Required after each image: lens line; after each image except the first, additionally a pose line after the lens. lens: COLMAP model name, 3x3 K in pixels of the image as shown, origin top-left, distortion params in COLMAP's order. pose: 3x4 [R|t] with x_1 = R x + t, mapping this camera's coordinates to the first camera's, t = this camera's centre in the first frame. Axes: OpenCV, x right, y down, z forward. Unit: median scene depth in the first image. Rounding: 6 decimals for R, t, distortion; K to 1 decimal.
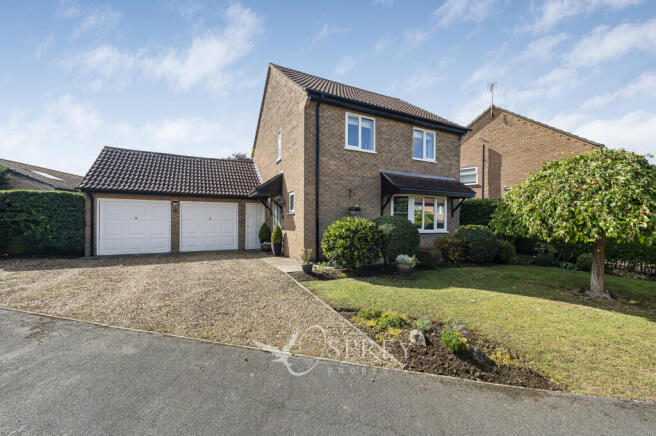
lens RADIAL K [[260.1, 0, 328.1], [0, 260.1, 220.0], [0, 0, 1]] dist [0.004600, 0.000329]
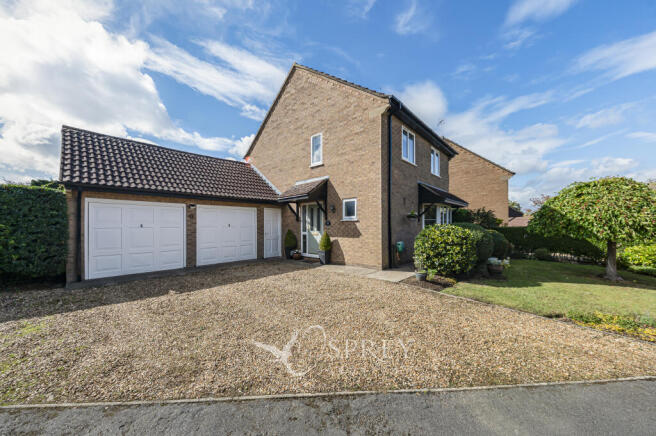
lens RADIAL K [[230.3, 0, 328.2], [0, 230.3, 220.9], [0, 0, 1]] dist [0.002777, -0.000191]
pose [[0.939141, -0.001301, 0.343529, -0.481081], [0.004820, 0.999944, -0.009390, -0.013170], [-0.343498, 0.010474, 0.939095, 0.191257]]
